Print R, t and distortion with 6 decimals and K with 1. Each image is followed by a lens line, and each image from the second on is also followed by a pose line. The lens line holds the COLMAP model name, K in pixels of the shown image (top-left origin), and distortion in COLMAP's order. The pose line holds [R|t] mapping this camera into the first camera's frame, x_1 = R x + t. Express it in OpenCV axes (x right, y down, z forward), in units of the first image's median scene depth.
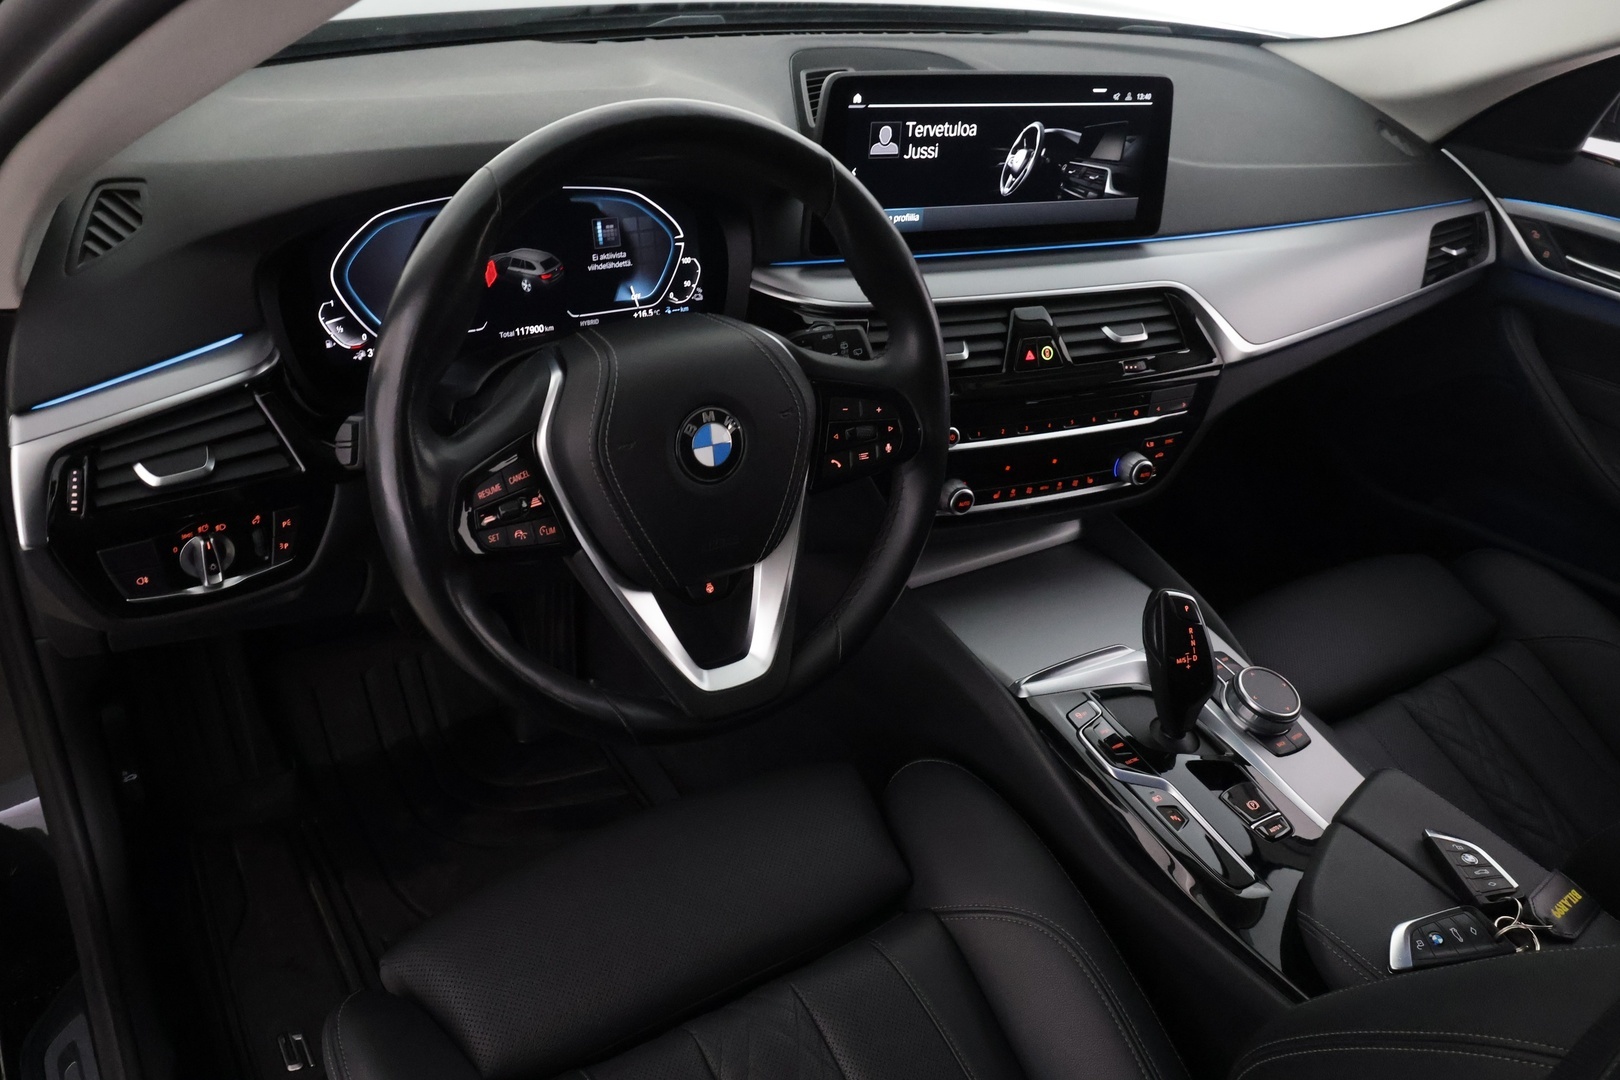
lens RADIAL K [[1286.7, 0, 810.4], [0, 1286.7, 540.4], [0, 0, 1]] dist [-0.003710, 0.008722]
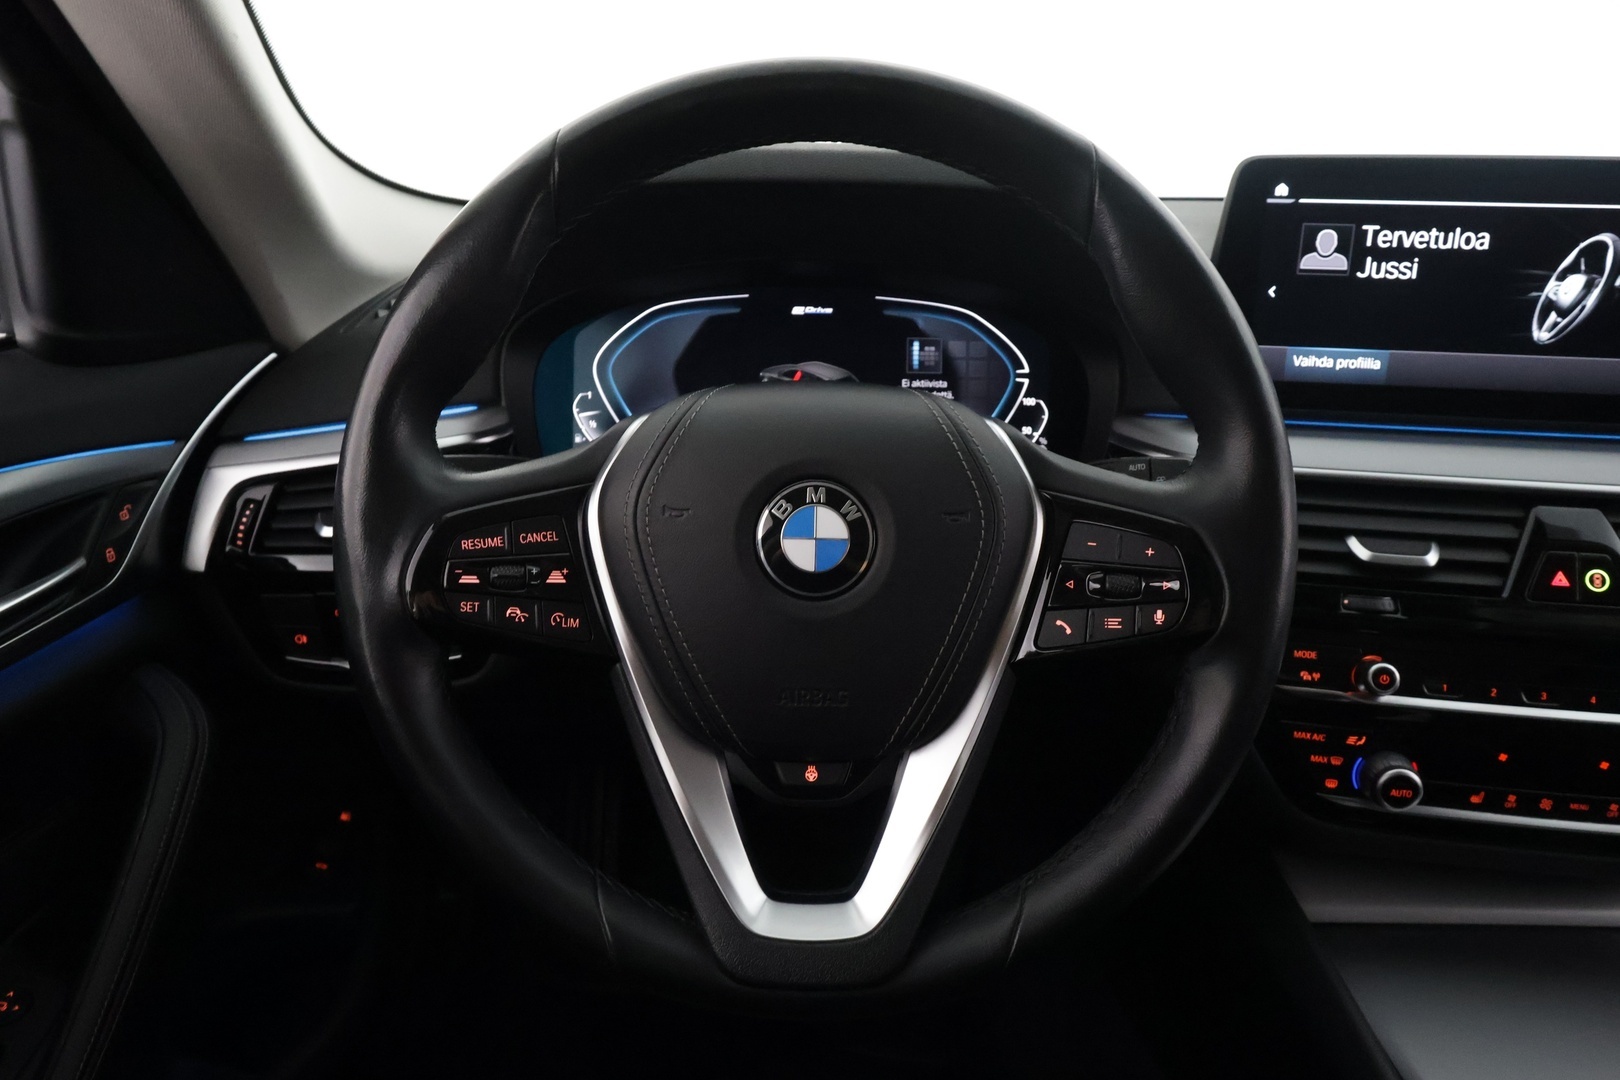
lens RADIAL K [[1104.1, 0, 810.7], [0, 1104.1, 543.0], [0, 0, 1]] dist [-0.000094, 0.003319]
pose [[0.831138, 0.091006, -0.548569, 0.168309], [-0.233746, 0.952304, -0.196164, 0.027888], [0.504552, 0.291265, 0.812768, 0.404076]]
